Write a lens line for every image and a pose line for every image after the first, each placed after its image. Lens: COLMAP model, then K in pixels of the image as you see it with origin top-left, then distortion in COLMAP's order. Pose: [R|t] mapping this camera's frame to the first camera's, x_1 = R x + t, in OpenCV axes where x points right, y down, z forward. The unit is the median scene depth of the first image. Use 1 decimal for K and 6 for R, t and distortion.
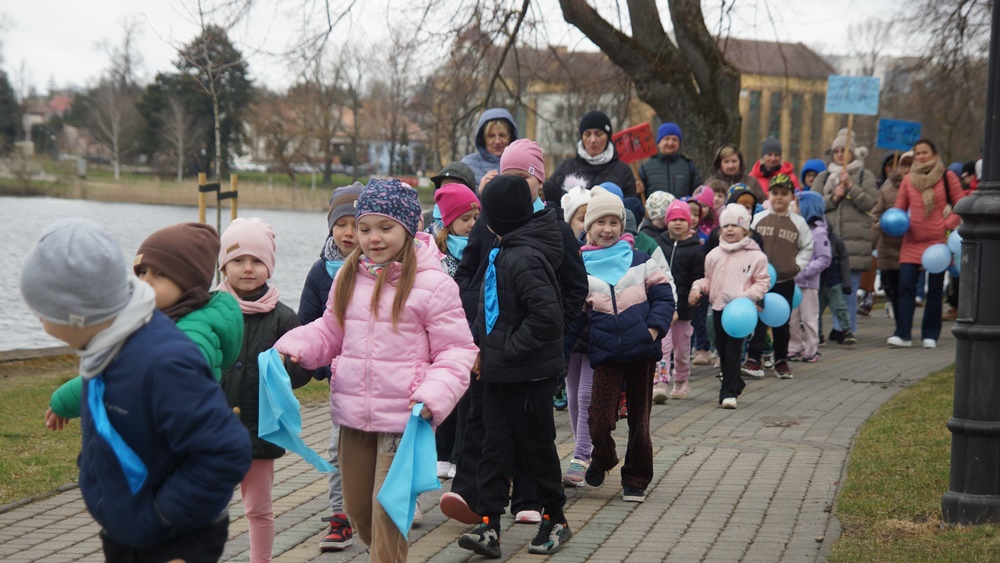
lens RADIAL K [[2290.3, 0, 500.0], [0, 2290.3, 281.5], [0, 0, 1]] dist [0.265515, -0.618266]
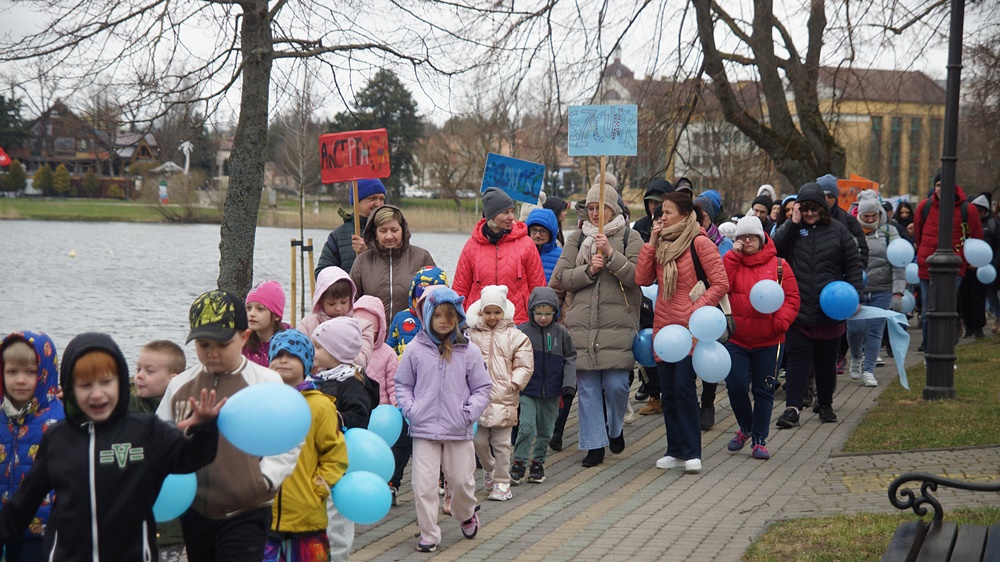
lens RADIAL K [[2290.3, 0, 500.0], [0, 2290.3, 281.0], [0, 0, 1]] dist [0.265515, -0.618266]
pose [[0.998354, -0.013857, -0.055657, -0.008200], [0.013531, 0.999889, -0.006240, -0.000287], [0.055738, 0.005477, 0.998430, -0.111735]]
